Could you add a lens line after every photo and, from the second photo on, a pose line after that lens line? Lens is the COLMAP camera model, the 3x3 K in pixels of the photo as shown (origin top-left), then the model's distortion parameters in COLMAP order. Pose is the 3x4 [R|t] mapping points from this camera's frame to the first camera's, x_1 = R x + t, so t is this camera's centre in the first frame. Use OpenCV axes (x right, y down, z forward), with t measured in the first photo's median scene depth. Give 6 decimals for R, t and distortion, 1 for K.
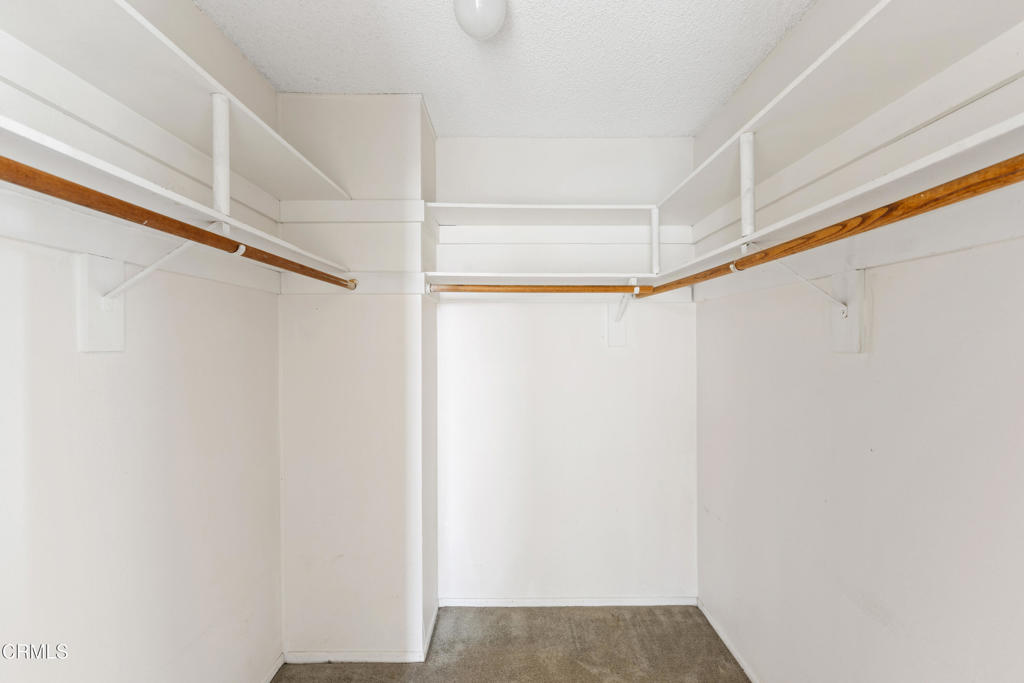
lens RADIAL K [[411.7, 0, 507.6], [0, 411.7, 339.8], [0, 0, 1]] dist [0.000950, -0.000168]
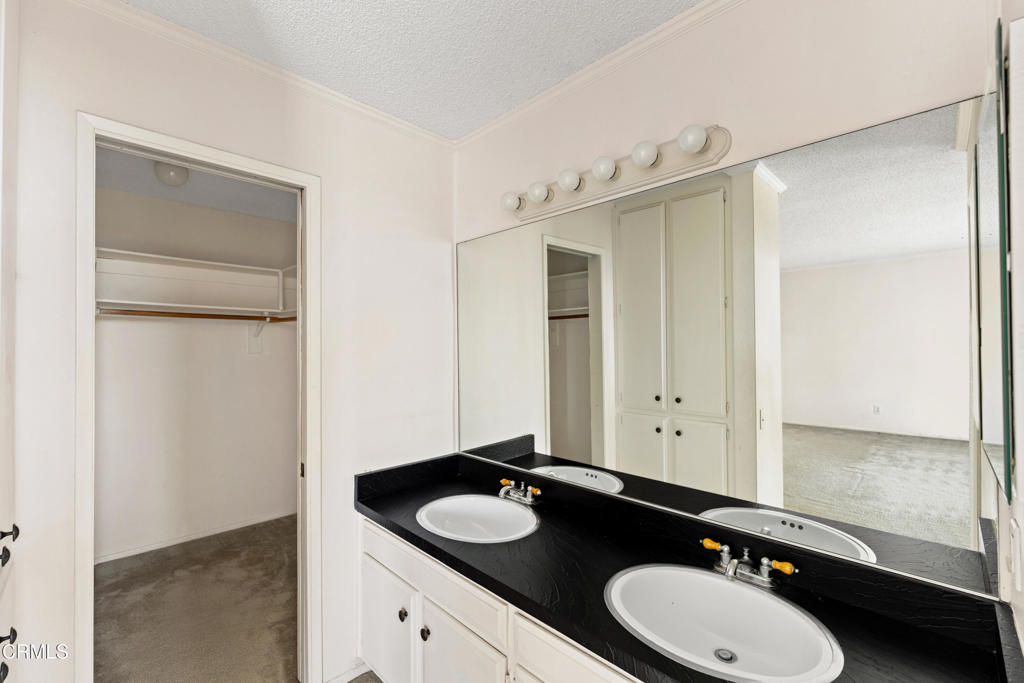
lens RADIAL K [[420.6, 0, 503.0], [0, 420.6, 340.2], [0, 0, 1]] dist [0.003654, 0.000303]
pose [[0.709689, 0.007114, 0.704479, -0.213643], [0.000646, 0.999942, -0.010748, -0.016356], [-0.704515, 0.008083, 0.709643, -0.881346]]
